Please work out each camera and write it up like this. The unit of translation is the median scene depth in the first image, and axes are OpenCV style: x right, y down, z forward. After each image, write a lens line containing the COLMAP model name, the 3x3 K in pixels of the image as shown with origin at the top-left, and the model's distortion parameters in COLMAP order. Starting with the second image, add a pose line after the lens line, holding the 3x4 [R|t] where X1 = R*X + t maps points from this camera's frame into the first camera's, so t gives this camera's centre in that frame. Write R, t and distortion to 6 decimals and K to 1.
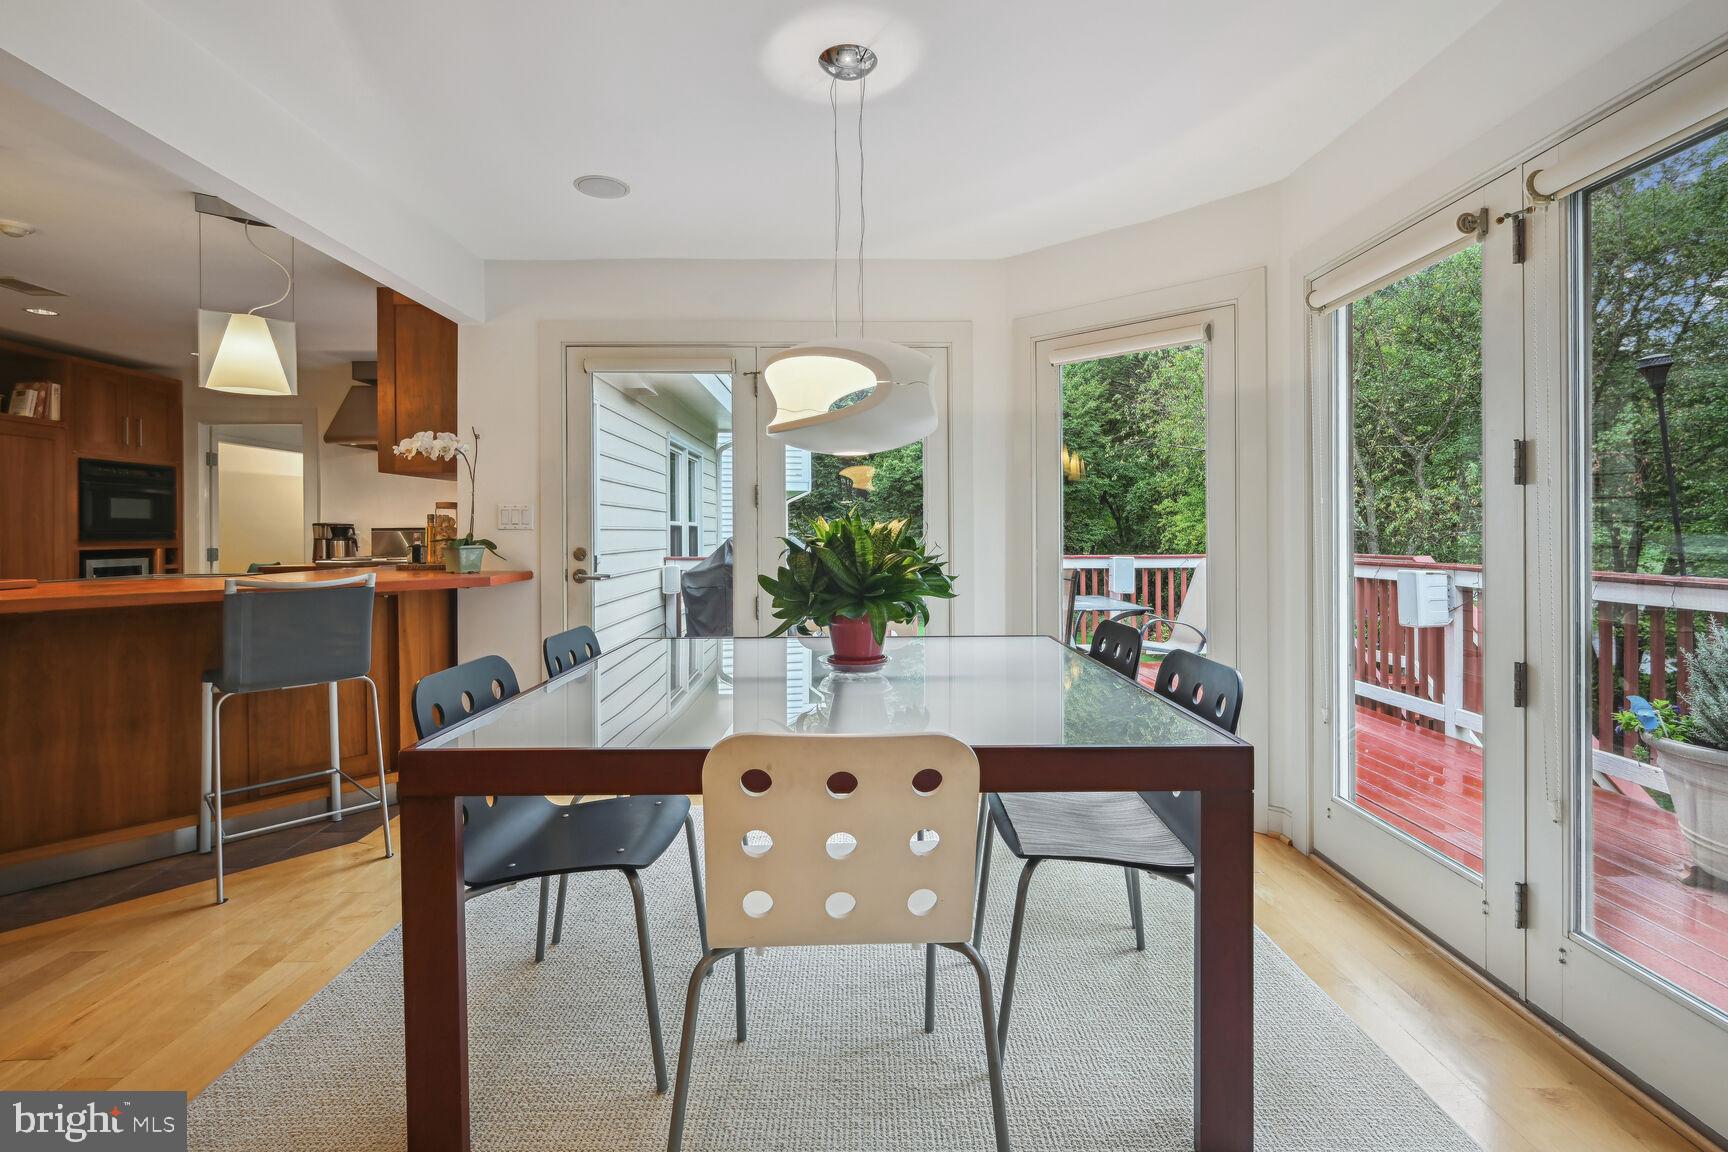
lens RADIAL K [[790.3, 0, 870.3], [0, 790.3, 539.0], [0, 0, 1]] dist [0.000528, -0.000146]
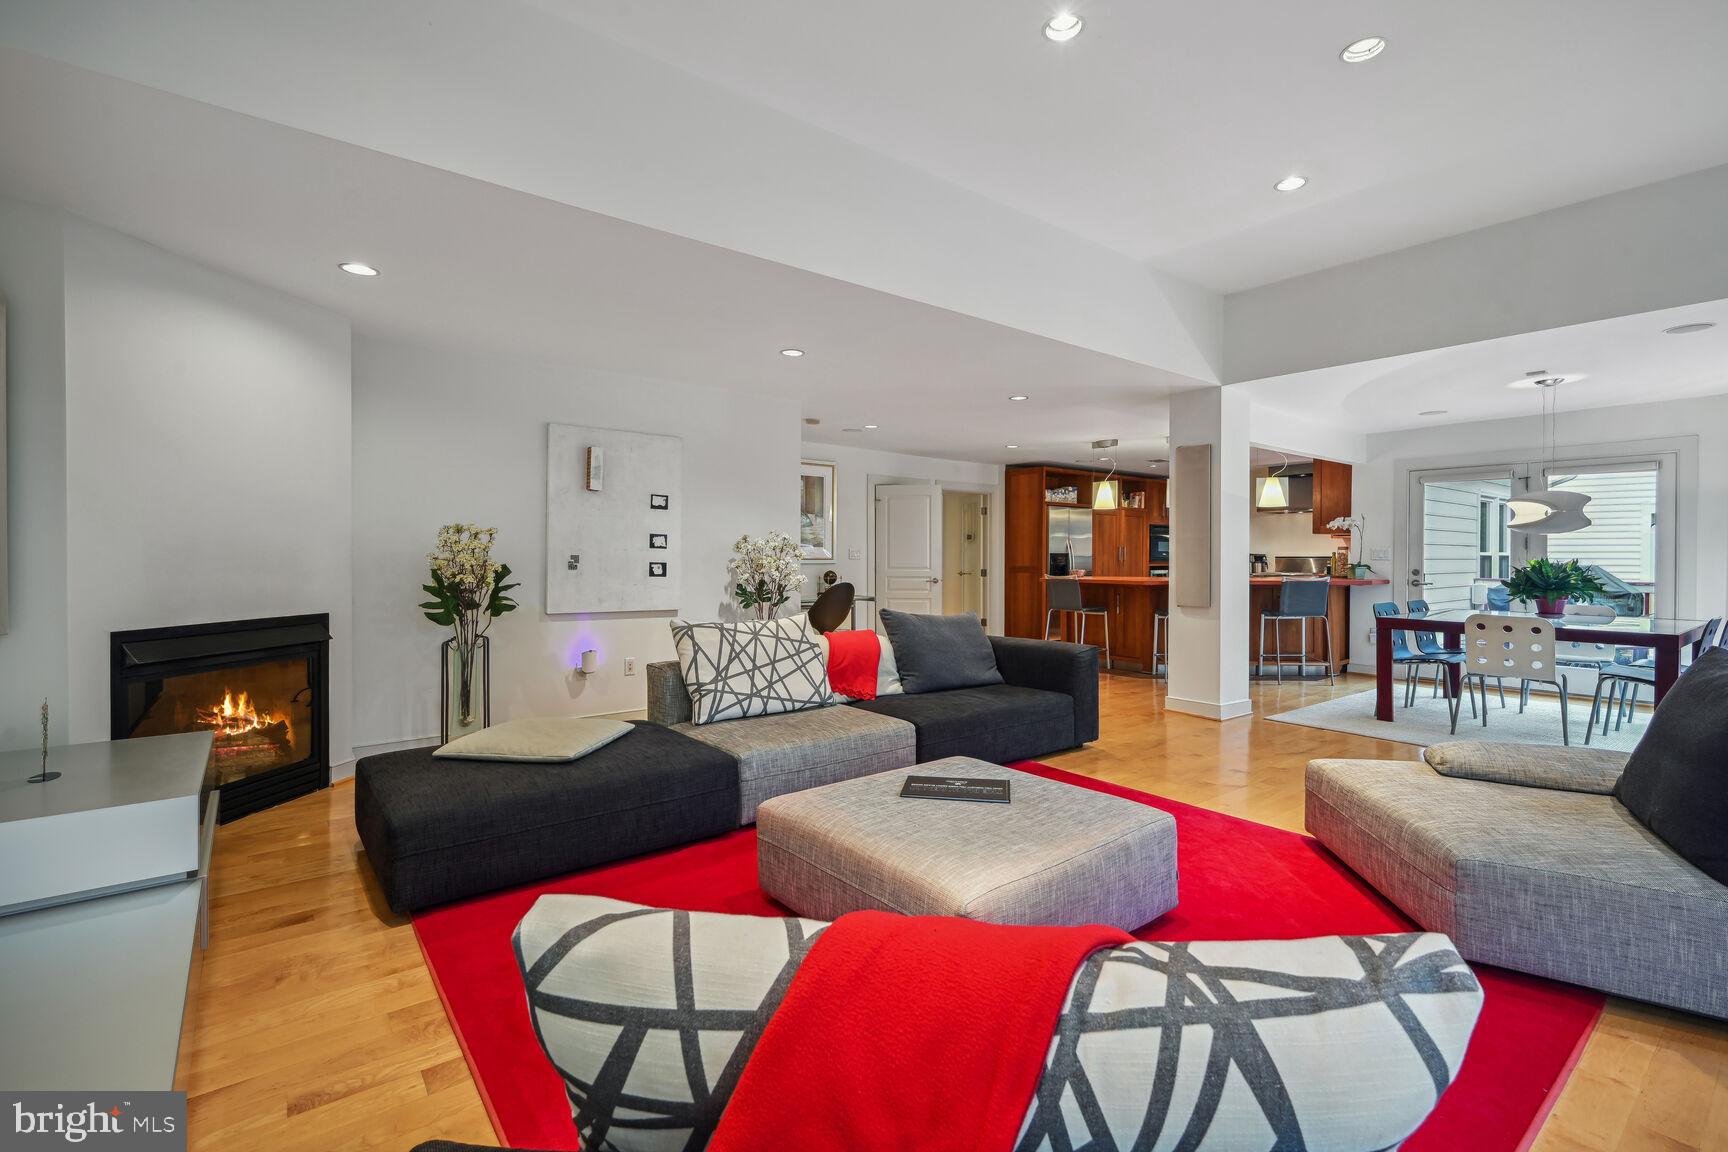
lens RADIAL K [[774.5, 0, 873.6], [0, 774.5, 566.8], [0, 0, 1]] dist [0.000106, -0.000040]
pose [[0.595024, 0.017855, -0.803510, 0.407094], [-0.012112, 0.999839, 0.013248, -0.004916], [0.803617, 0.001850, 0.595144, -1.315762]]
